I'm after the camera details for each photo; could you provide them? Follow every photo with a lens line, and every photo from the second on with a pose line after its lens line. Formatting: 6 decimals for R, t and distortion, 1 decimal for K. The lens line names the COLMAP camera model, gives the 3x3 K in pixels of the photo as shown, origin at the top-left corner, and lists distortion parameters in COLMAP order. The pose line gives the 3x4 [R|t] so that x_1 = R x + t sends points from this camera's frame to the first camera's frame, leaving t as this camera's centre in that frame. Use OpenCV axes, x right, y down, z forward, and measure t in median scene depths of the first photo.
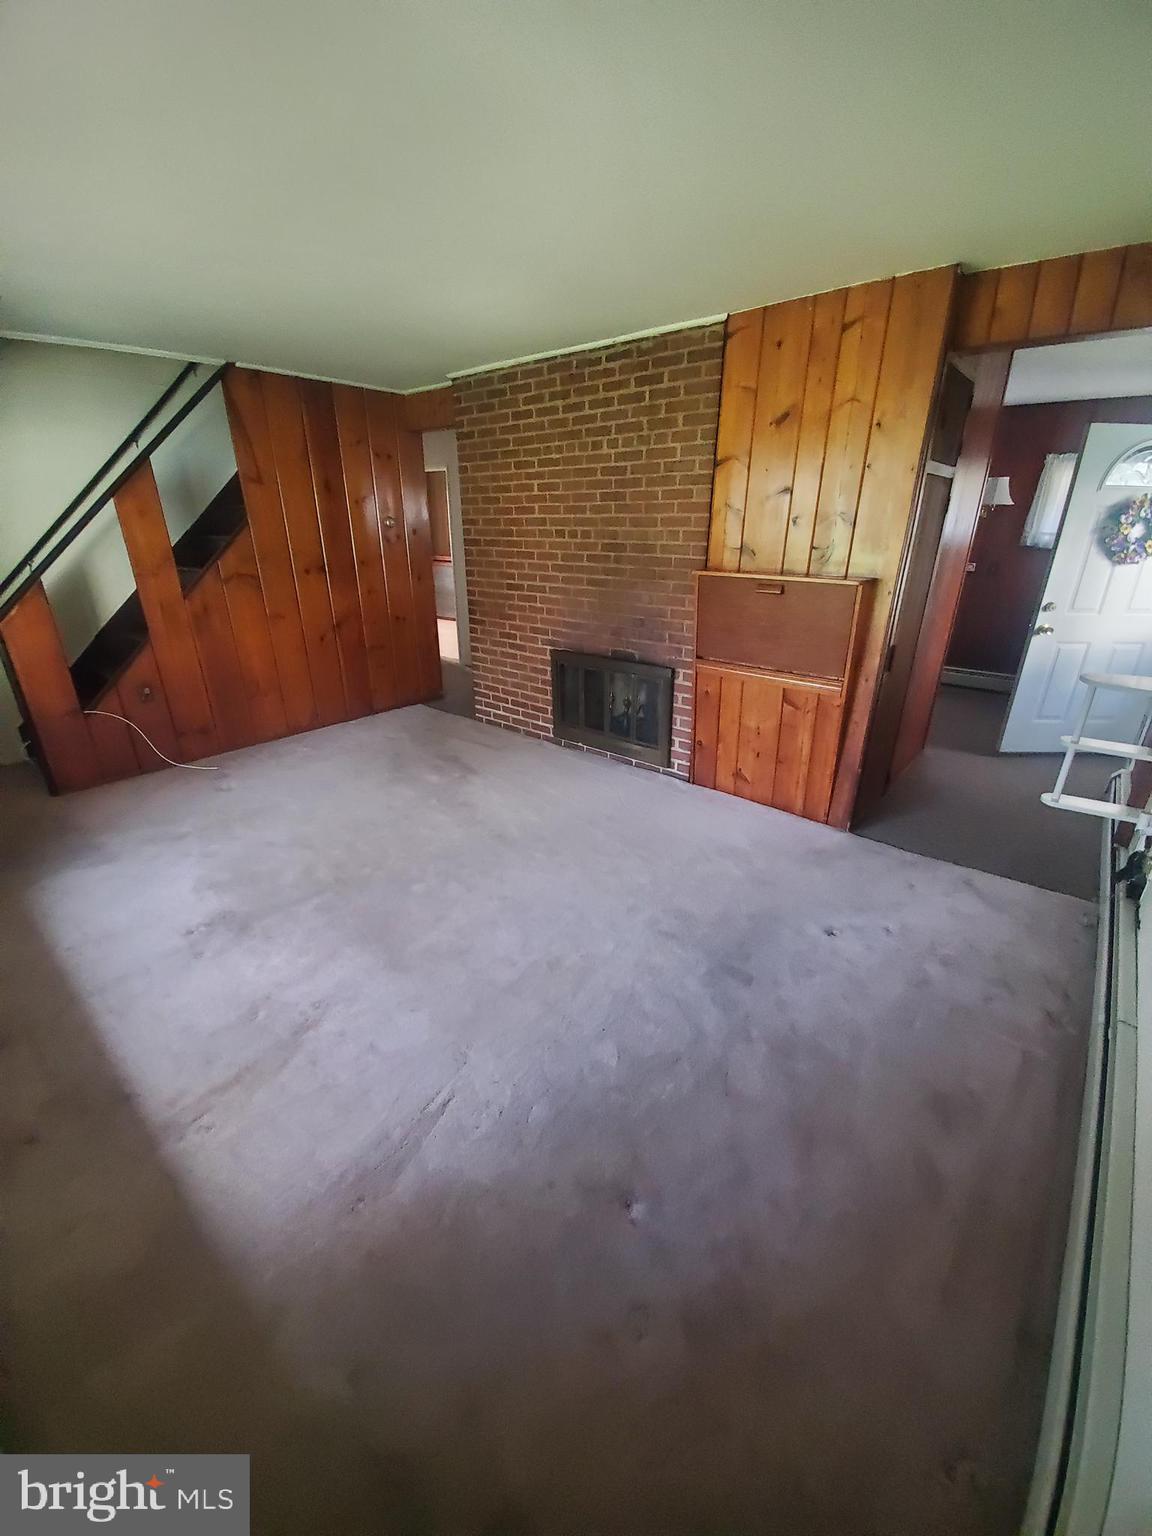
lens RADIAL K [[607.4, 0, 574.4], [0, 607.4, 772.1], [0, 0, 1]] dist [0.002073, -0.014251]
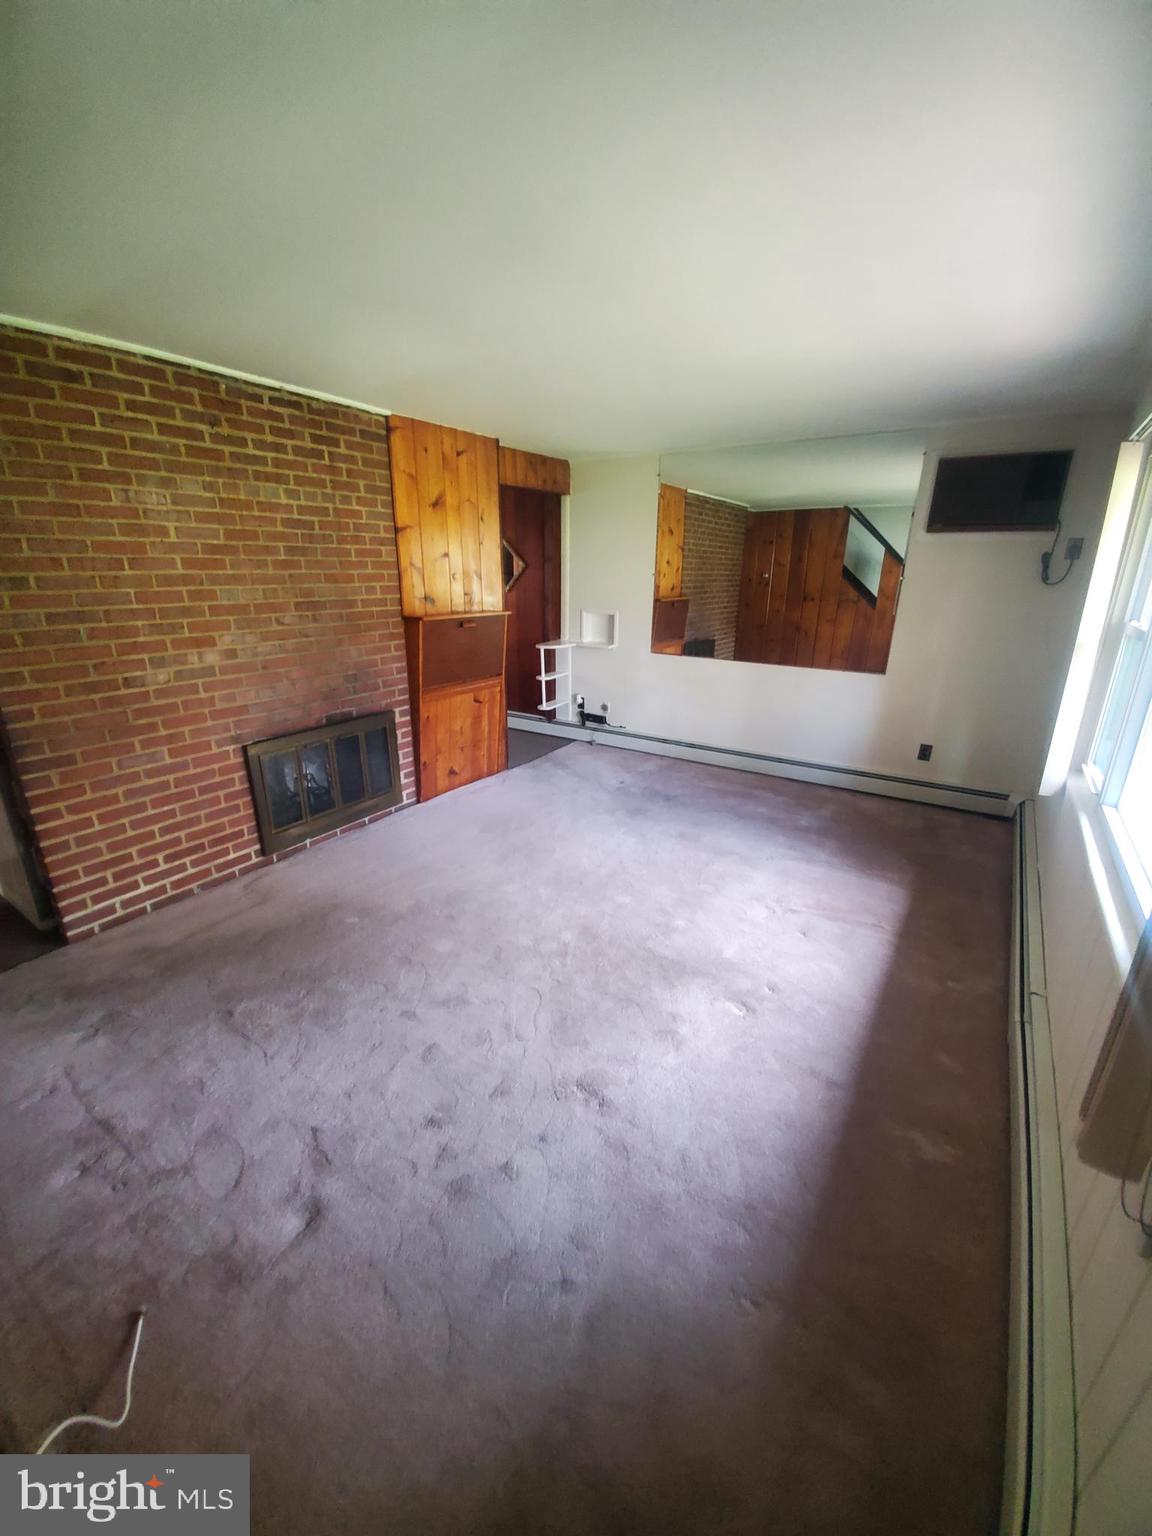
lens RADIAL K [[607.4, 0, 574.4], [0, 607.4, 772.1], [0, 0, 1]] dist [0.002073, -0.014251]
pose [[-0.122526, -0.311095, 0.942448, -0.983594], [0.377266, 0.863719, 0.334154, -0.333601], [-0.917964, 0.396496, 0.011538, 0.782155]]
